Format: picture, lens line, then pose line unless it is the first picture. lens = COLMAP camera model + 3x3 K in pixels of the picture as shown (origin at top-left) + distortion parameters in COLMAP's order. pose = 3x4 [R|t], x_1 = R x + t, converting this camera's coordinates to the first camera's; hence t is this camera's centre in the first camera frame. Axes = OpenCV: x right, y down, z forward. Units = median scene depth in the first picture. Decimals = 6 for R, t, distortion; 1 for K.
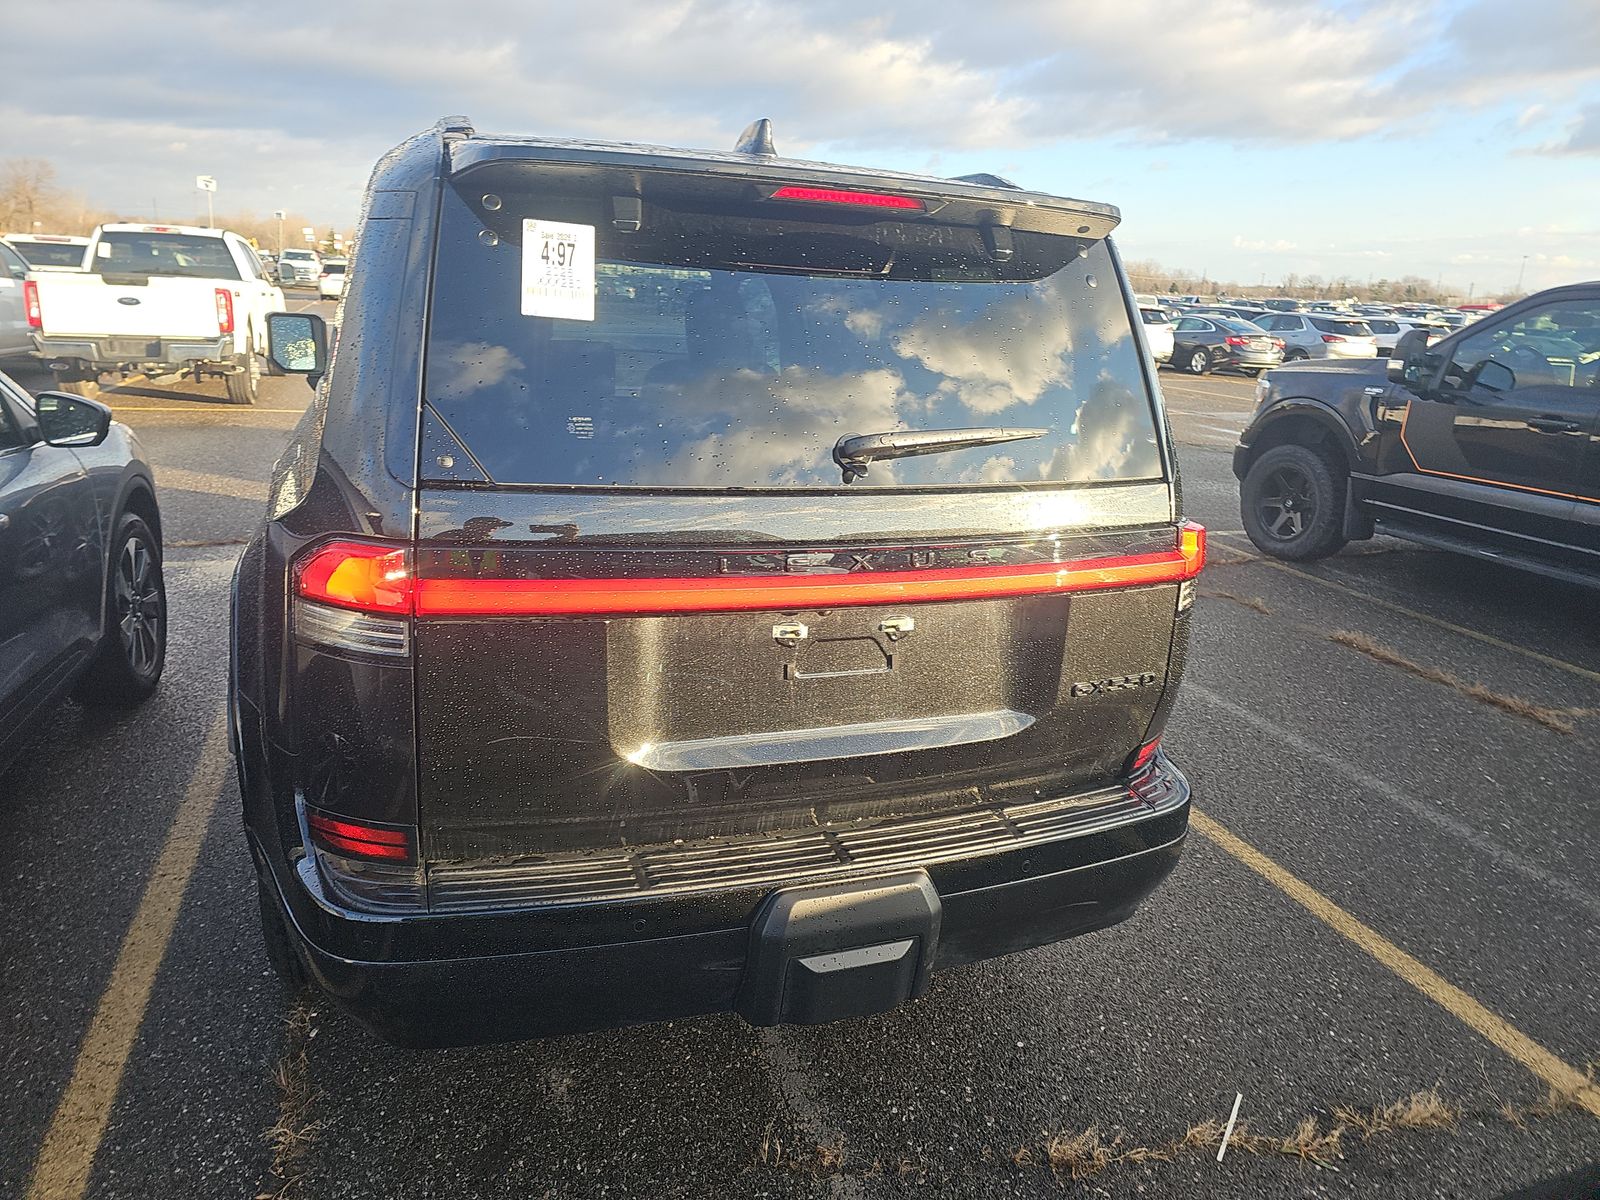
lens RADIAL K [[1073.0, 0, 809.9], [0, 1073.0, 563.7], [0, 0, 1]] dist [0.046924, -0.016613]
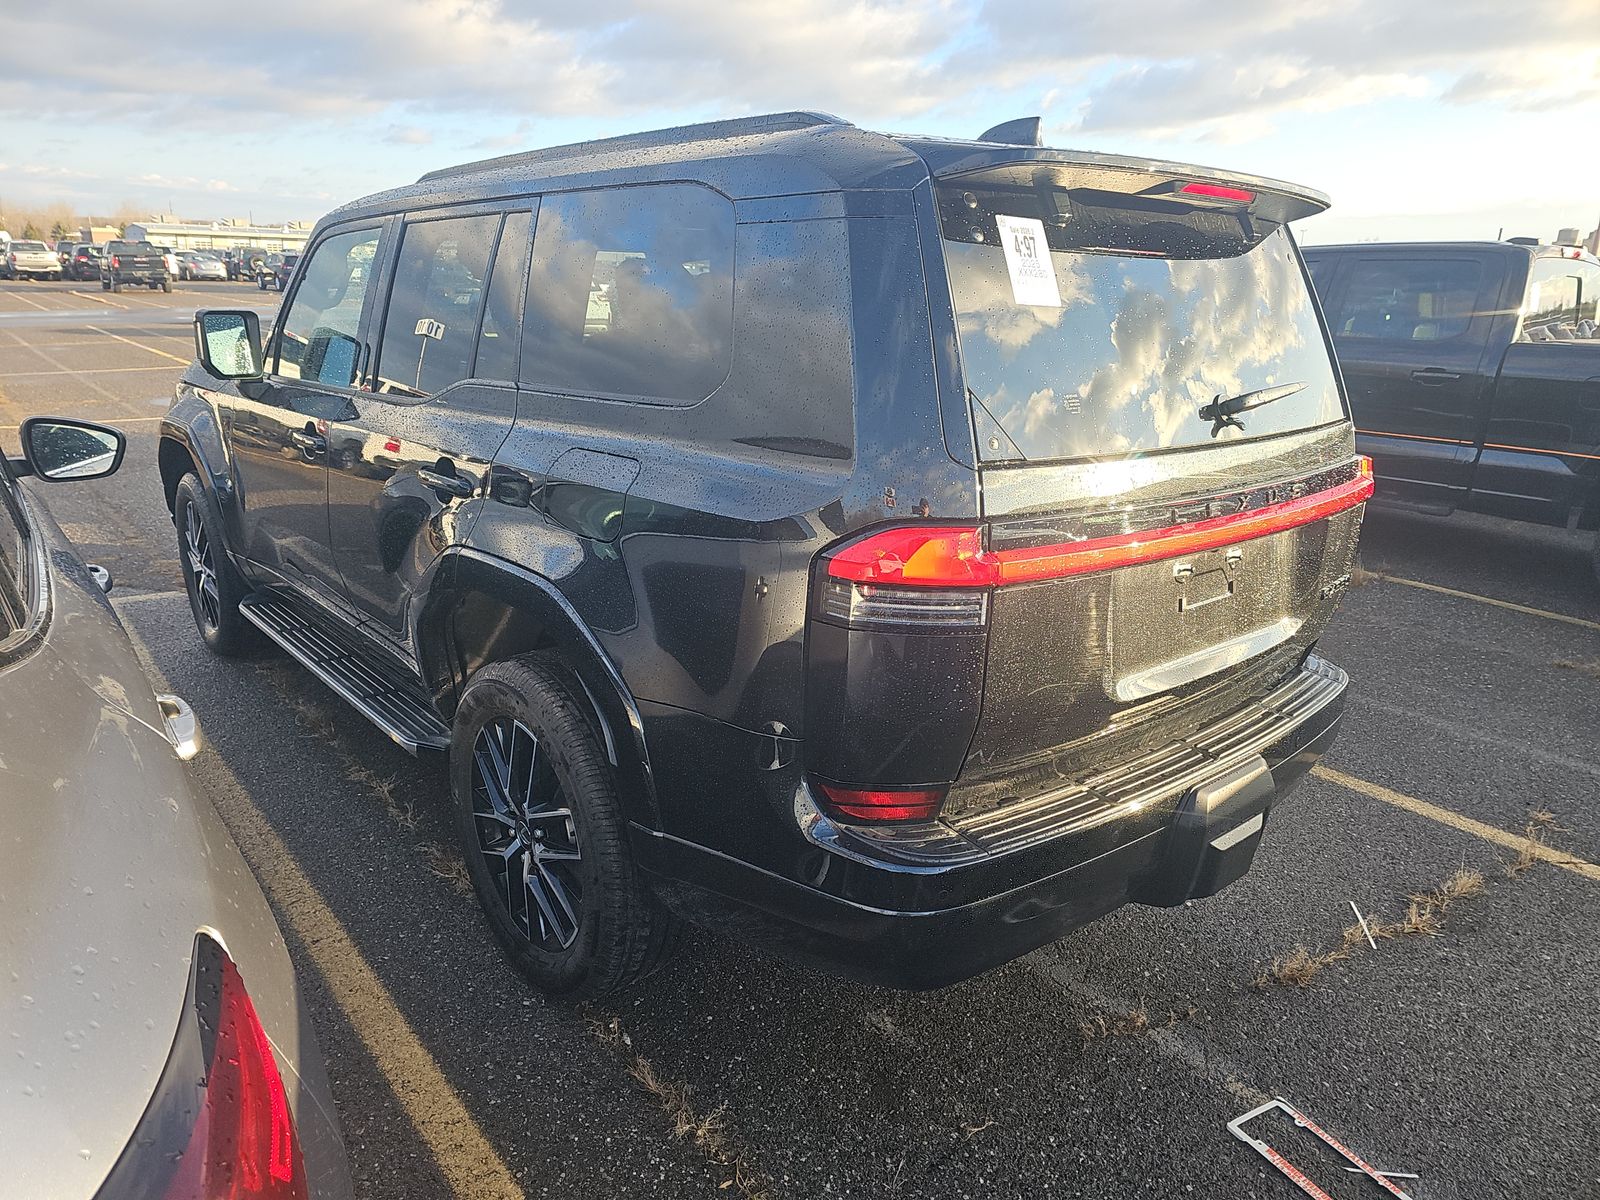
lens RADIAL K [[1073.0, 0, 810.1], [0, 1073.0, 595.8], [0, 0, 1]] dist [0.046924, -0.016613]
pose [[0.938501, -0.124599, 0.322010, -0.579119], [0.108114, 0.991765, 0.068655, -0.024310], [-0.327913, -0.029619, 0.944244, 0.019477]]
